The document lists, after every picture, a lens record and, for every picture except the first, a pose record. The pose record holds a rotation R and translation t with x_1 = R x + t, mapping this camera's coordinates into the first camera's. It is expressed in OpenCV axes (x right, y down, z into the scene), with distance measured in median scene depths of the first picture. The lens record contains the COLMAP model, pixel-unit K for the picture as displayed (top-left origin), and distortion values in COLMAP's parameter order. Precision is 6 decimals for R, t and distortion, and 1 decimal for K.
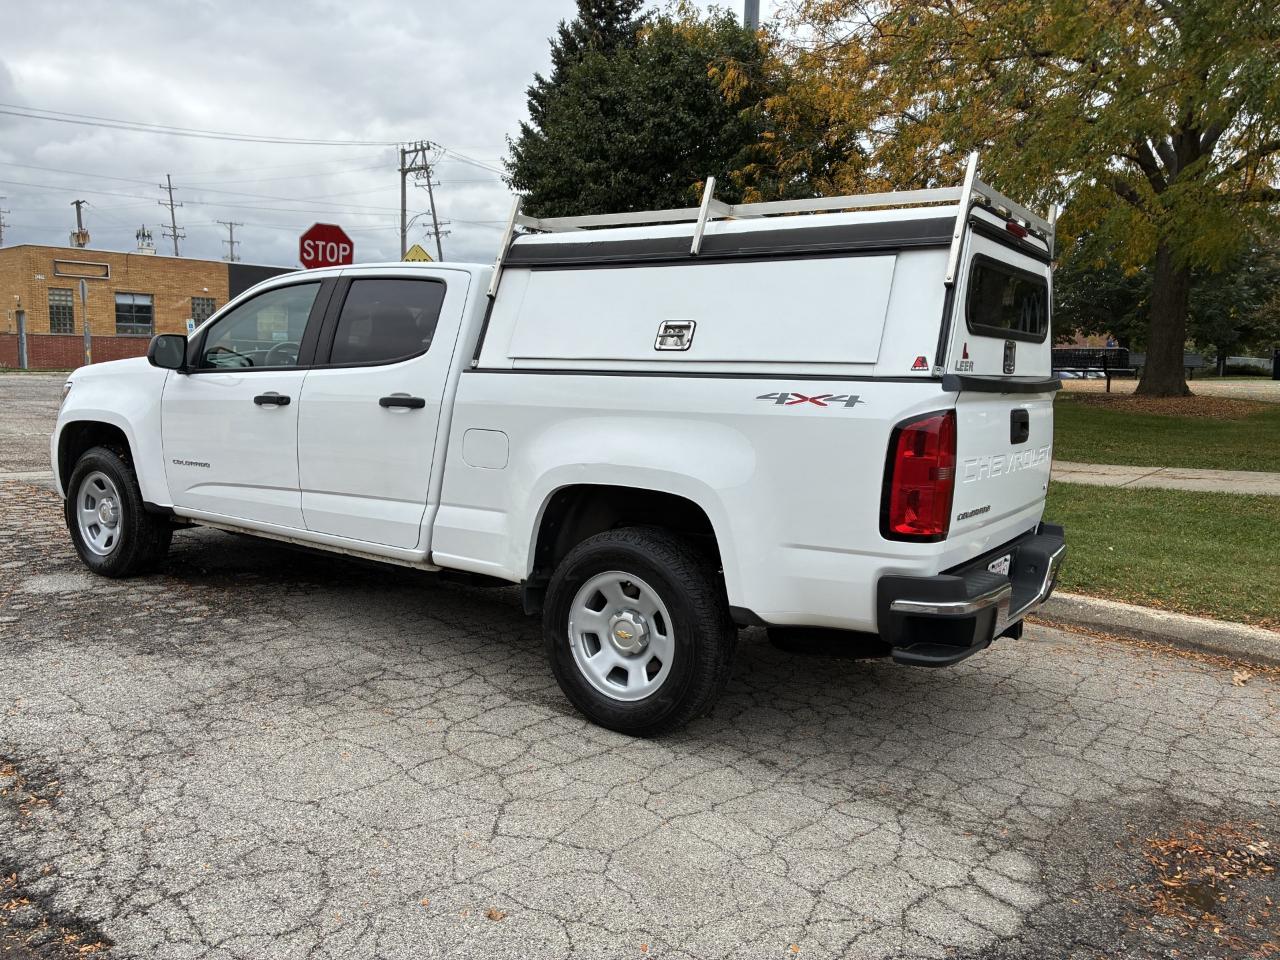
lens RADIAL K [[988.3, 0, 636.1], [0, 988.3, 474.5], [0, 0, 1]] dist [0.030456, -0.012518]
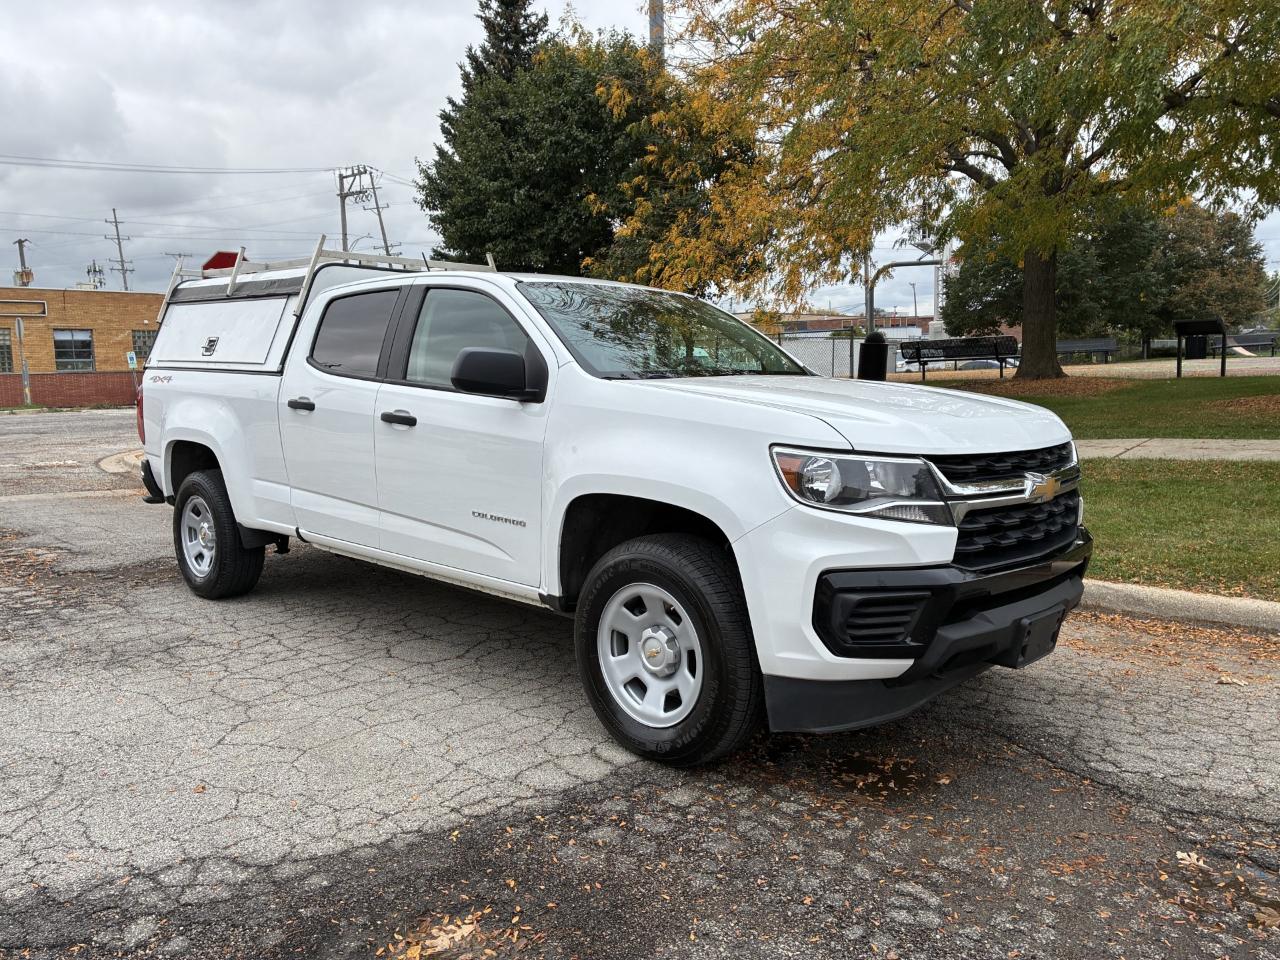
lens RADIAL K [[988.3, 0, 636.1], [0, 988.3, 474.5], [0, 0, 1]] dist [0.030456, -0.012518]
pose [[0.998189, -0.052447, 0.029446, 0.055170], [0.052781, 0.998549, -0.010696, 0.010727], [-0.028842, 0.012231, 0.999509, -0.039203]]
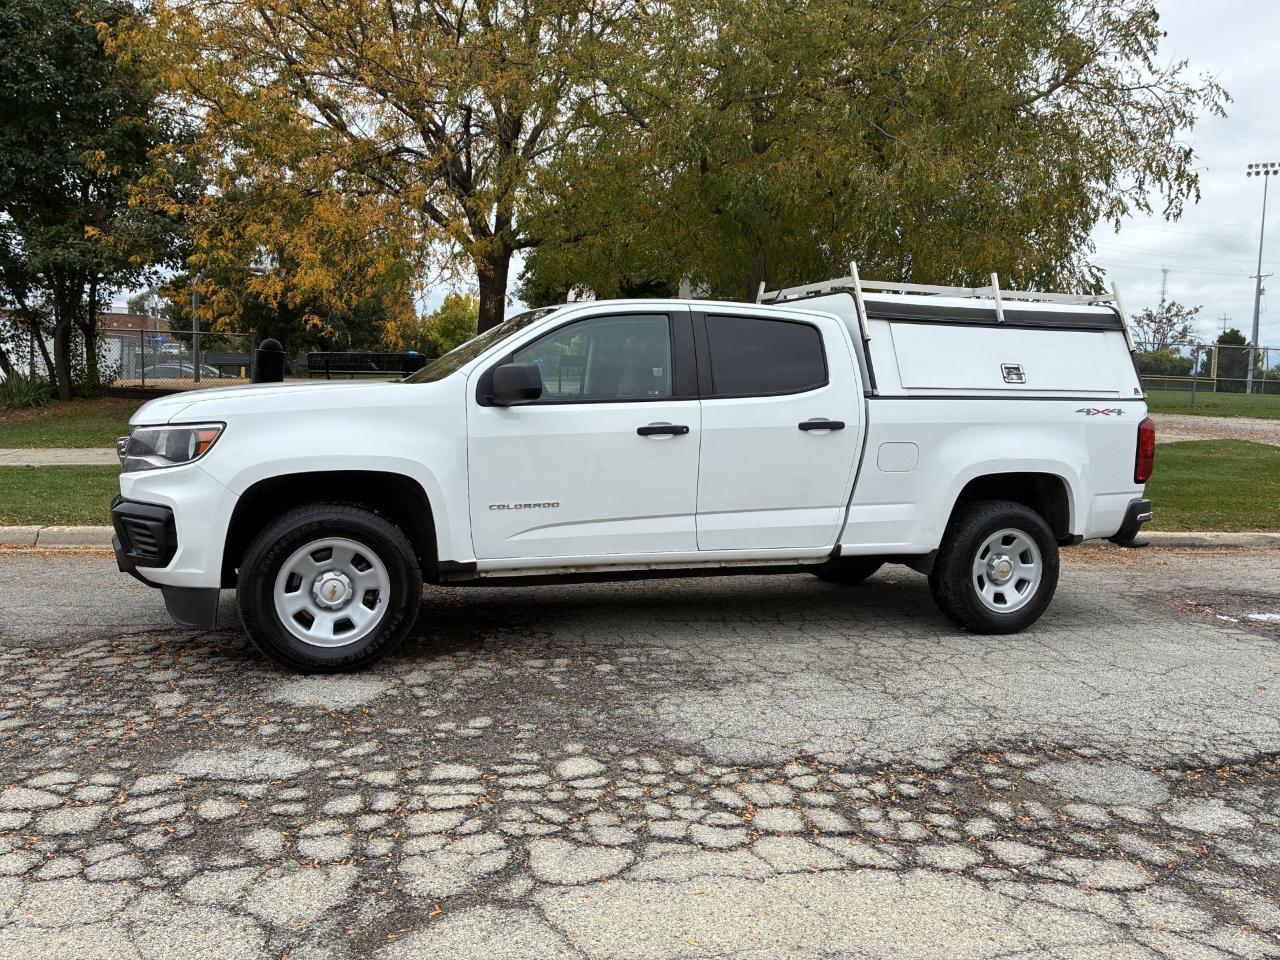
lens RADIAL K [[988.3, 0, 636.1], [0, 988.3, 474.5], [0, 0, 1]] dist [0.030456, -0.012518]
pose [[0.576908, -0.088153, 0.812039, -0.341941], [0.081740, 0.995399, 0.049987, -0.023407], [-0.812709, 0.037538, 0.581459, 0.123665]]
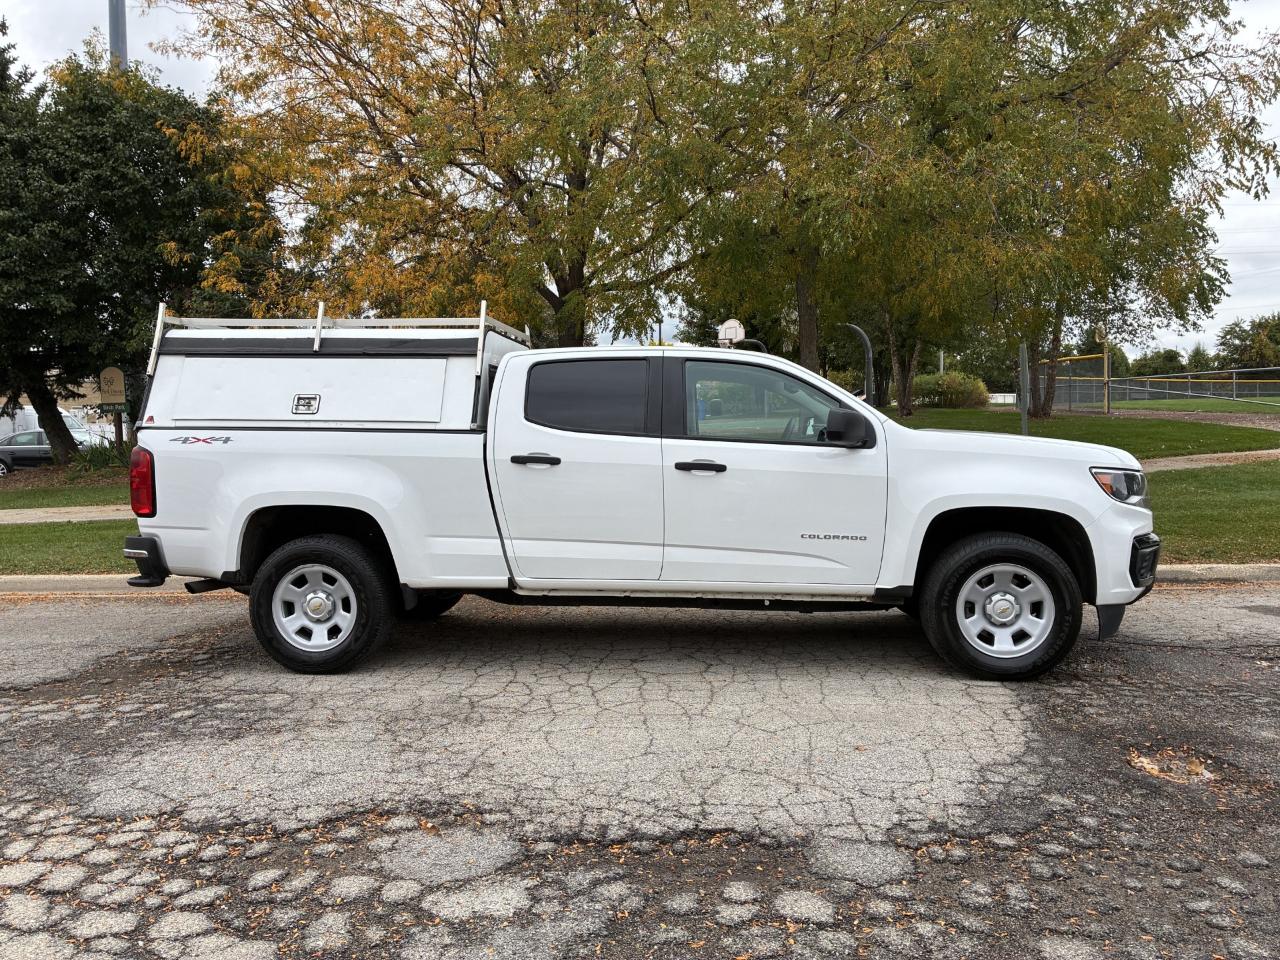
lens RADIAL K [[988.3, 0, 636.1], [0, 988.3, 474.5], [0, 0, 1]] dist [0.030456, -0.012518]
pose [[0.764045, -0.082261, 0.639898, -0.199336], [0.118896, 0.992803, -0.014335, -0.004454], [-0.634113, 0.087034, 0.768326, -0.007118]]
